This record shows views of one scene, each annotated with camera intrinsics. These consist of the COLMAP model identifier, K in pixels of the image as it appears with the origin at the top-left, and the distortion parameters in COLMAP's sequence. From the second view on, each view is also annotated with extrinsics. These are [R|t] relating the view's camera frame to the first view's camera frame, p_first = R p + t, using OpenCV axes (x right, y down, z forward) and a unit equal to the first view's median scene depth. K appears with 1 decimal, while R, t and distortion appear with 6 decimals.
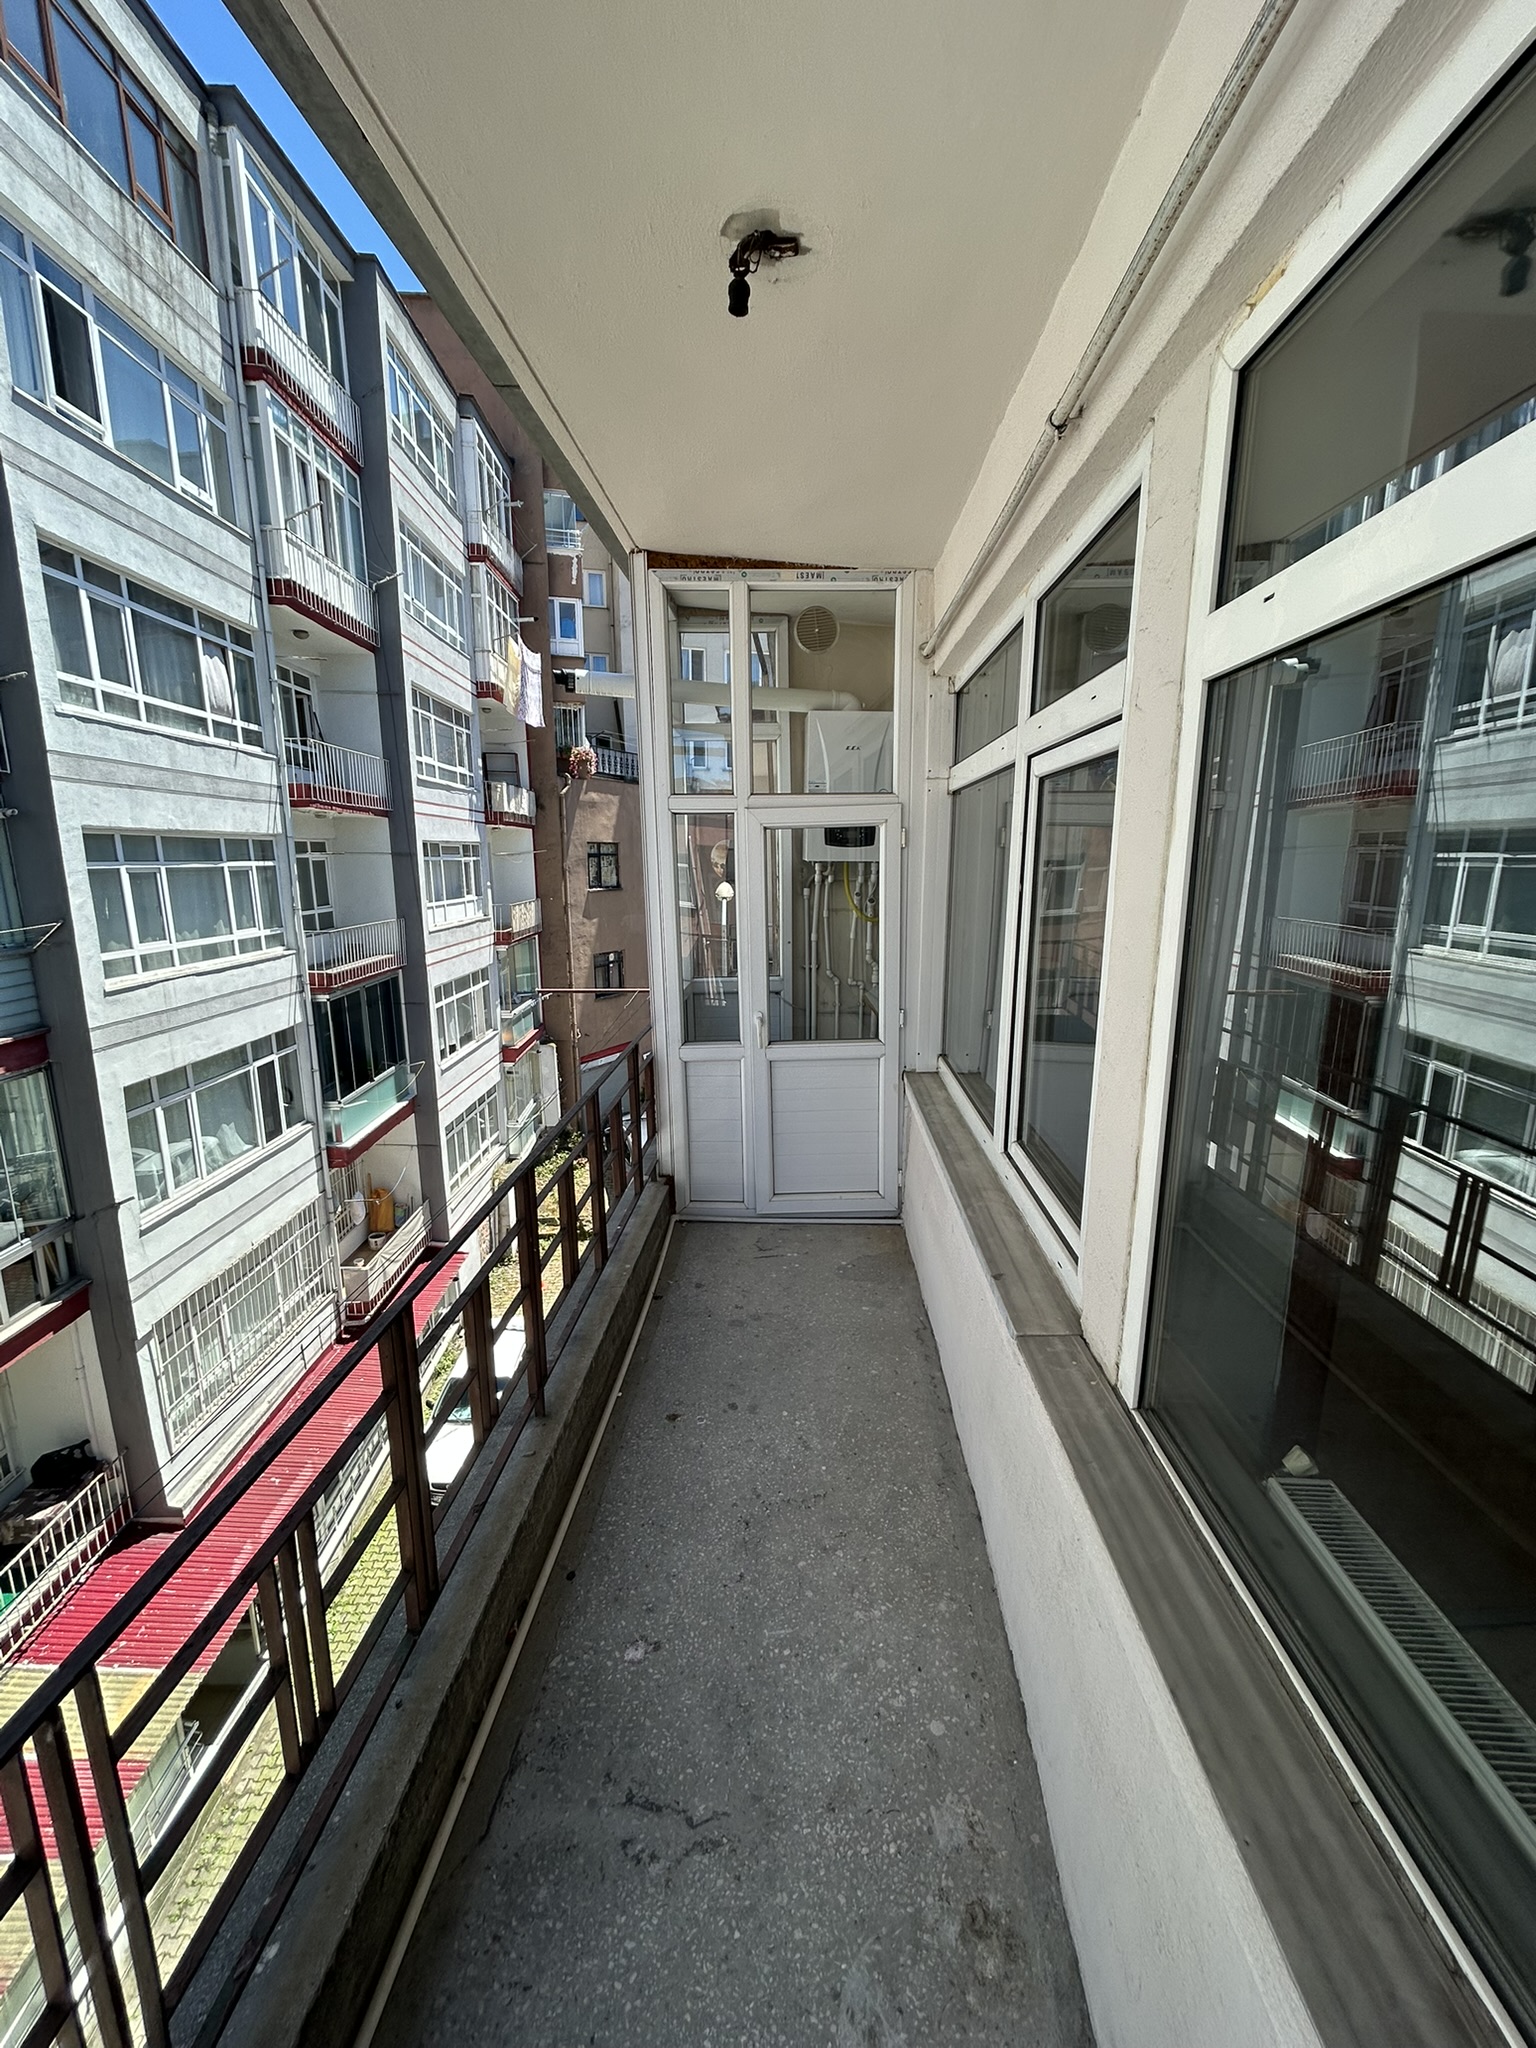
lens RADIAL K [[822.9, 0, 769.4], [0, 822.9, 1025.3], [0, 0, 1]] dist [-0.001317, 0.000158]
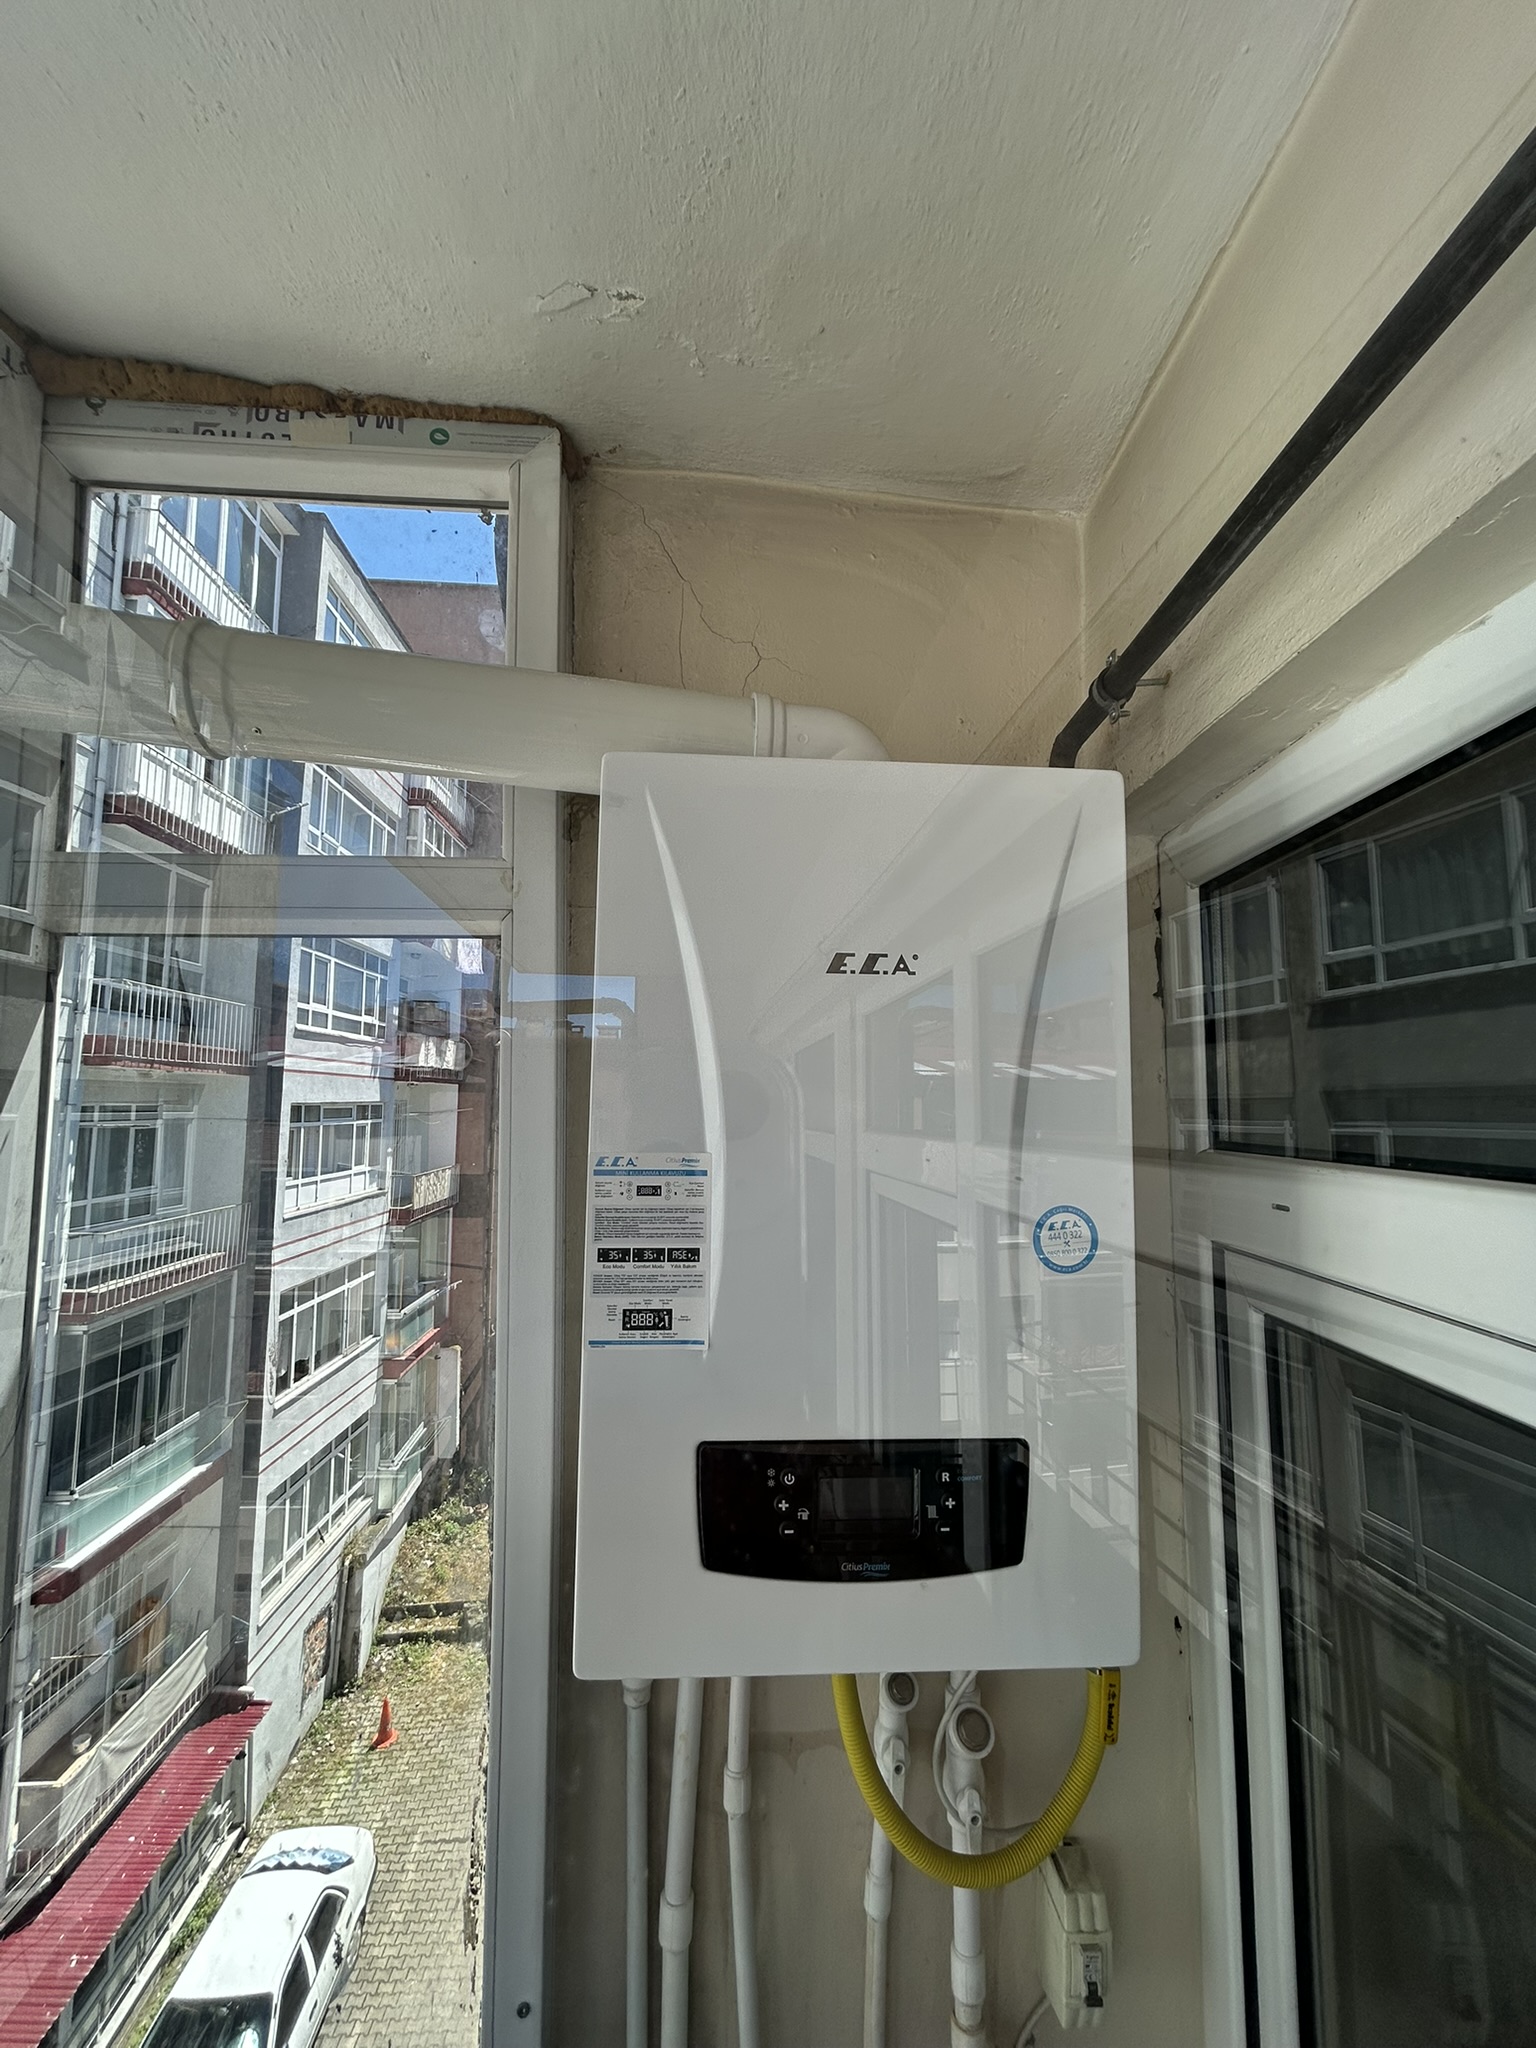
lens RADIAL K [[822.9, 0, 769.4], [0, 822.9, 1025.3], [0, 0, 1]] dist [-0.001317, 0.000158]
pose [[0.999481, 0.007862, 0.031232, 0.017308], [0.001519, 0.957160, -0.289556, -0.060657], [-0.032171, 0.289453, 0.956651, 0.184507]]
